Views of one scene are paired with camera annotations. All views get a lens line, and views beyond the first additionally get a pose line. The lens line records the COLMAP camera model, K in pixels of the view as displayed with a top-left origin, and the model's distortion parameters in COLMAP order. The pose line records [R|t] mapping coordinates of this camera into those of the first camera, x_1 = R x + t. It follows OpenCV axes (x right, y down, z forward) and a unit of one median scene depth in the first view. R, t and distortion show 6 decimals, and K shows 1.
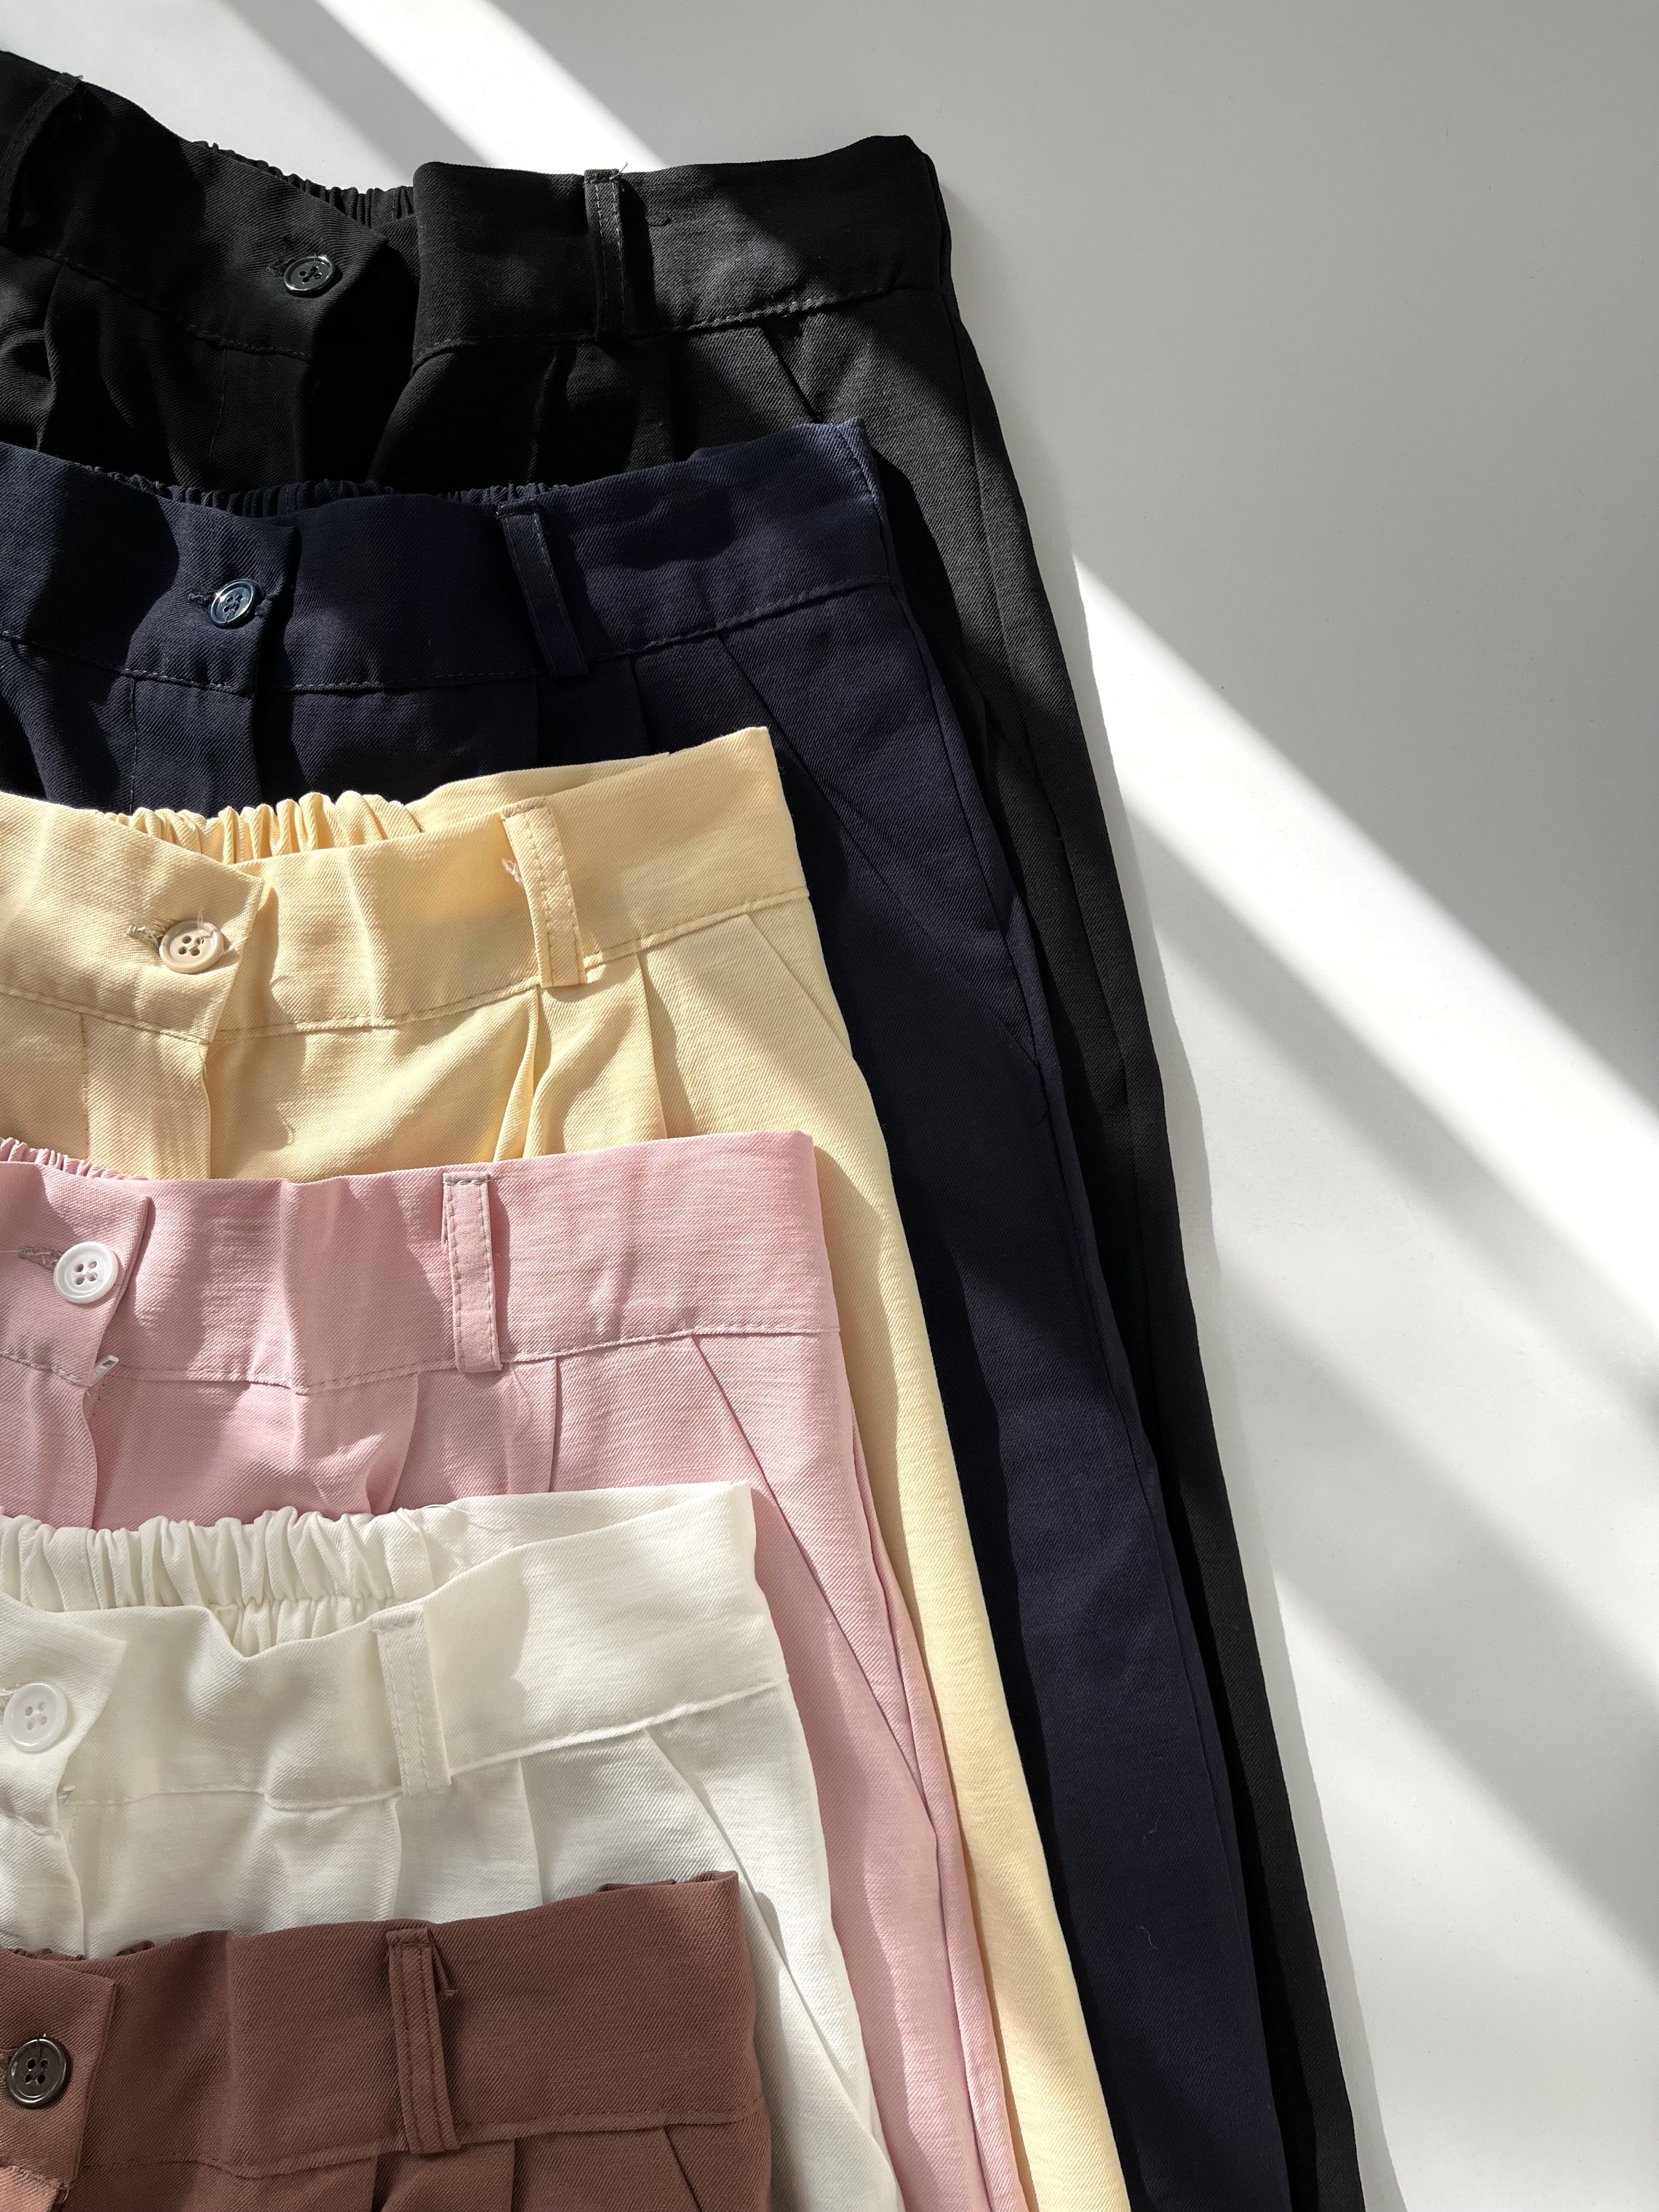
lens RADIAL K [[1749.0, 0, 826.3], [0, 1749.0, 1115.8], [0, 0, 1]] dist [0.069387, -0.112596]
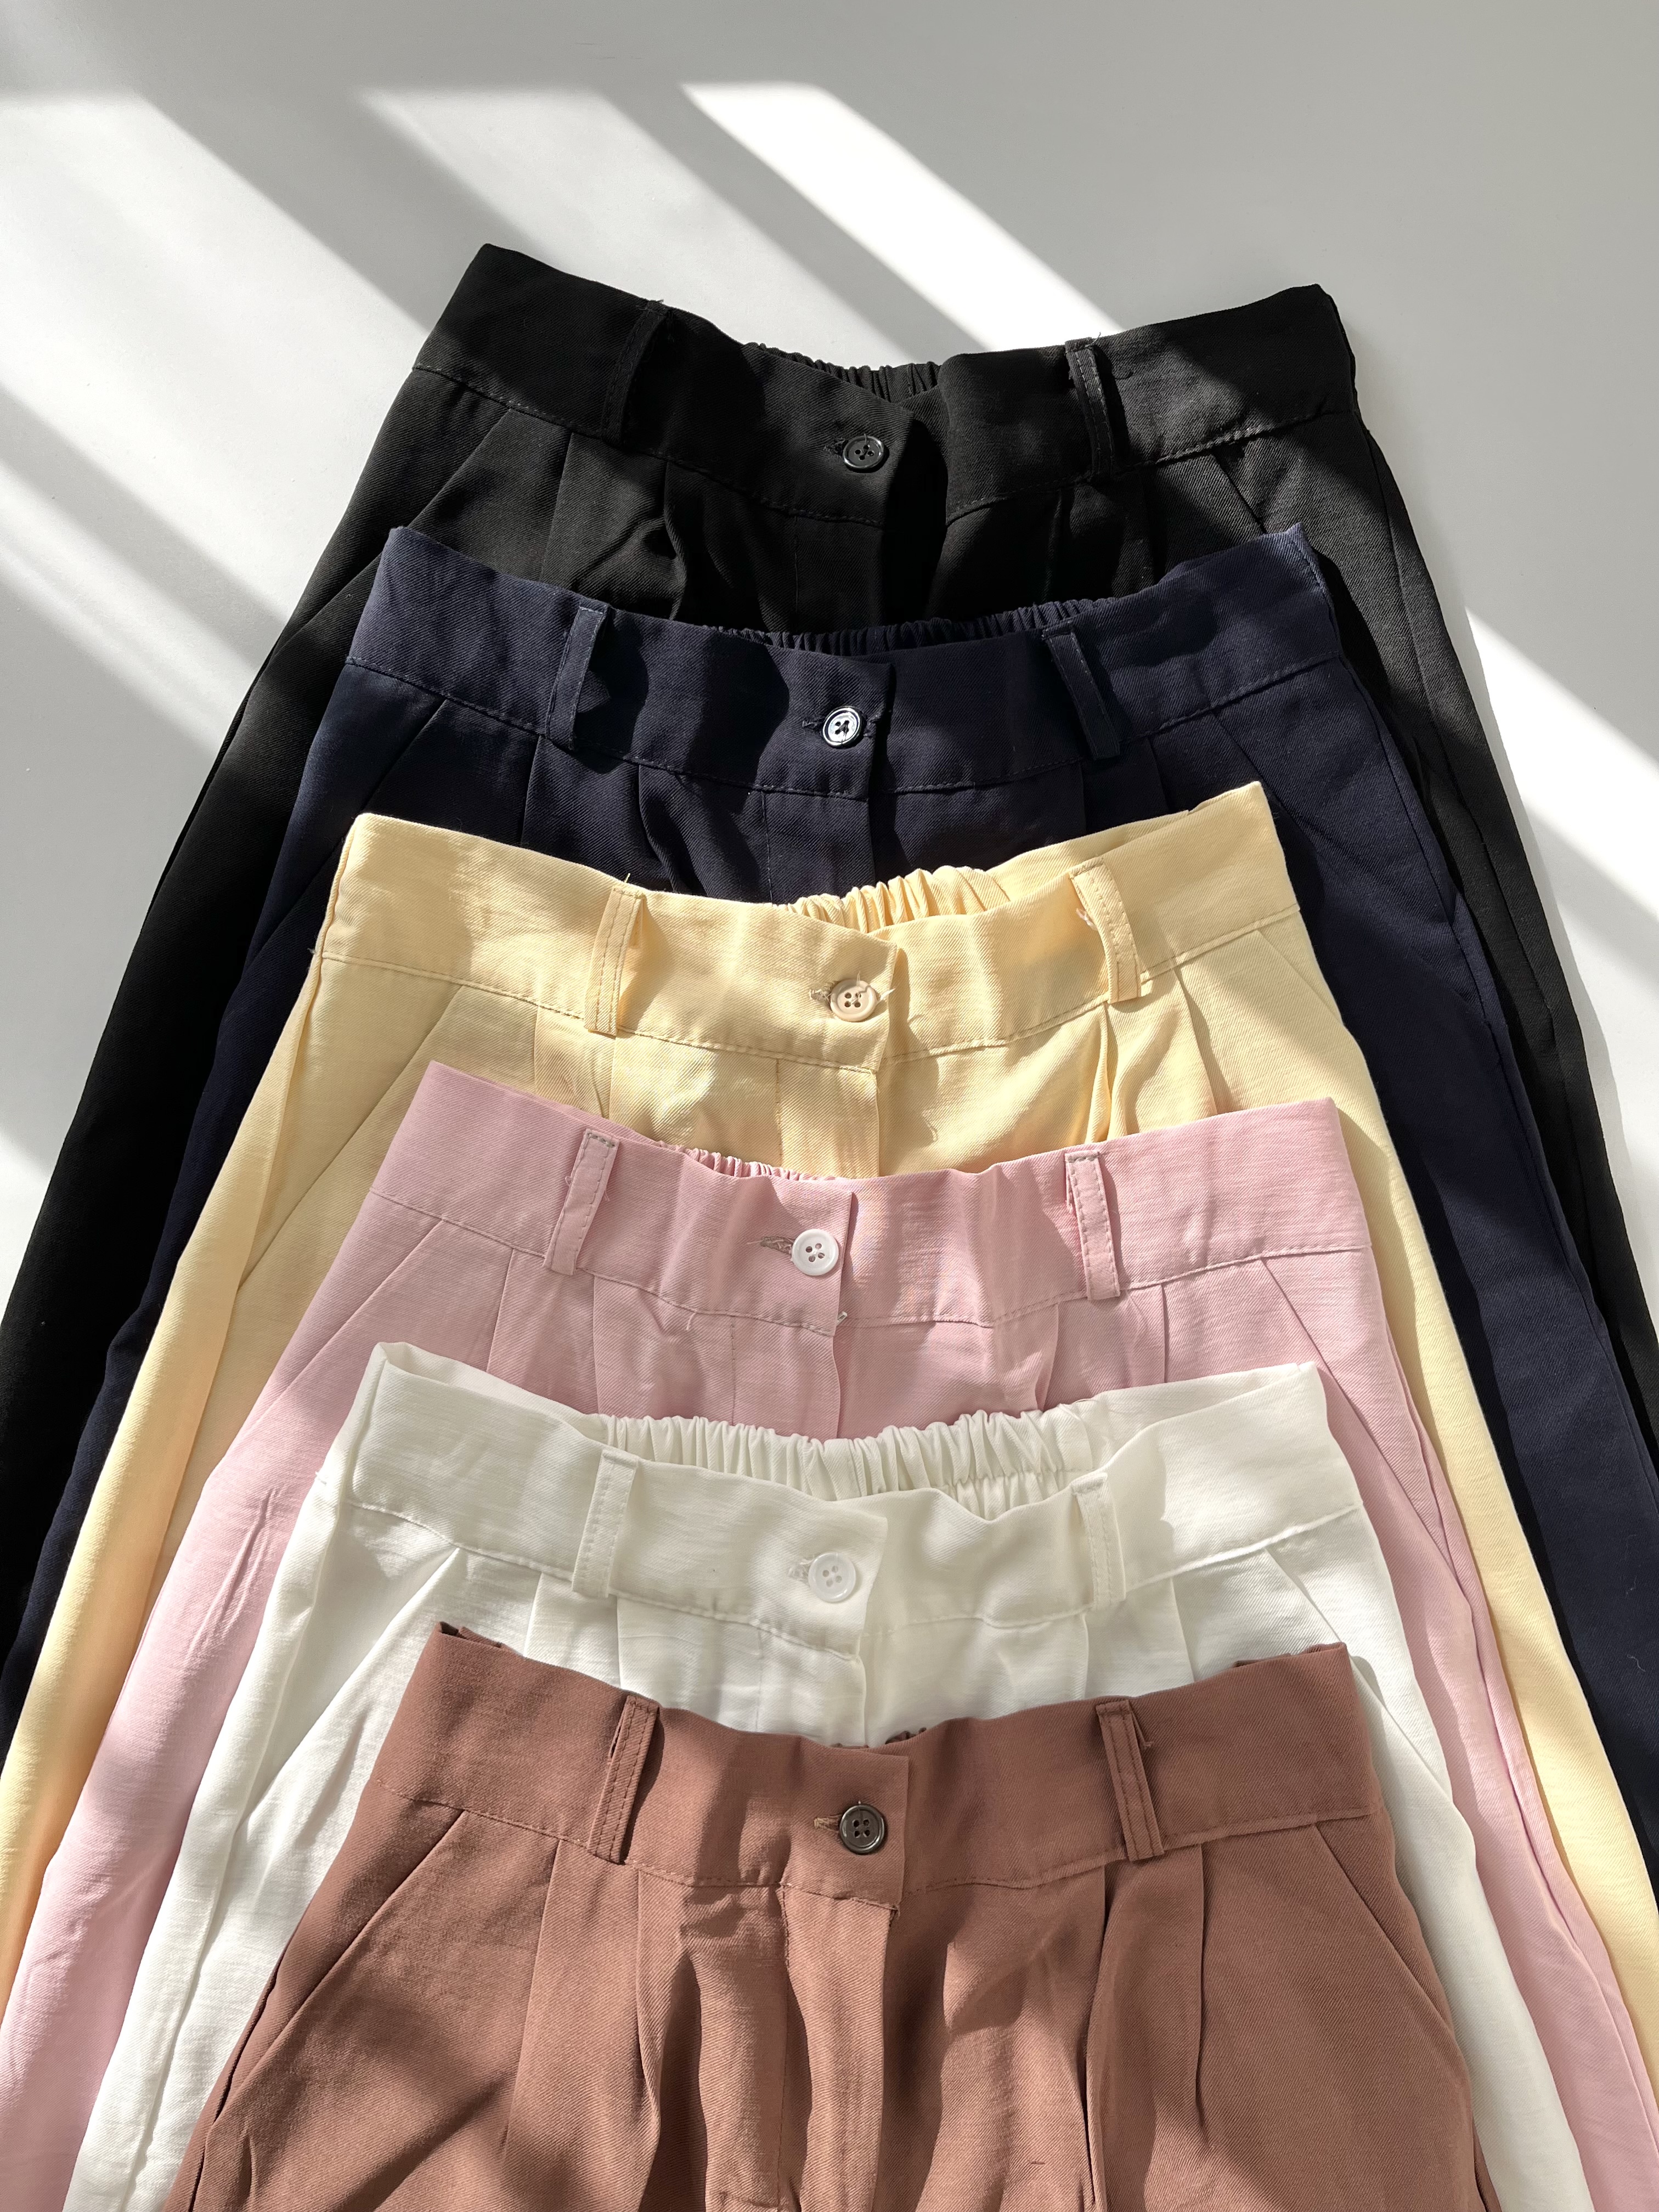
lens RADIAL K [[1749.0, 0, 826.3], [0, 1749.0, 1115.8], [0, 0, 1]] dist [0.069387, -0.112596]
pose [[0.995640, -0.093276, 0.000109, -0.387404], [0.092986, 0.992642, 0.077557, -0.113161], [-0.007342, -0.077209, 0.996988, -0.309646]]
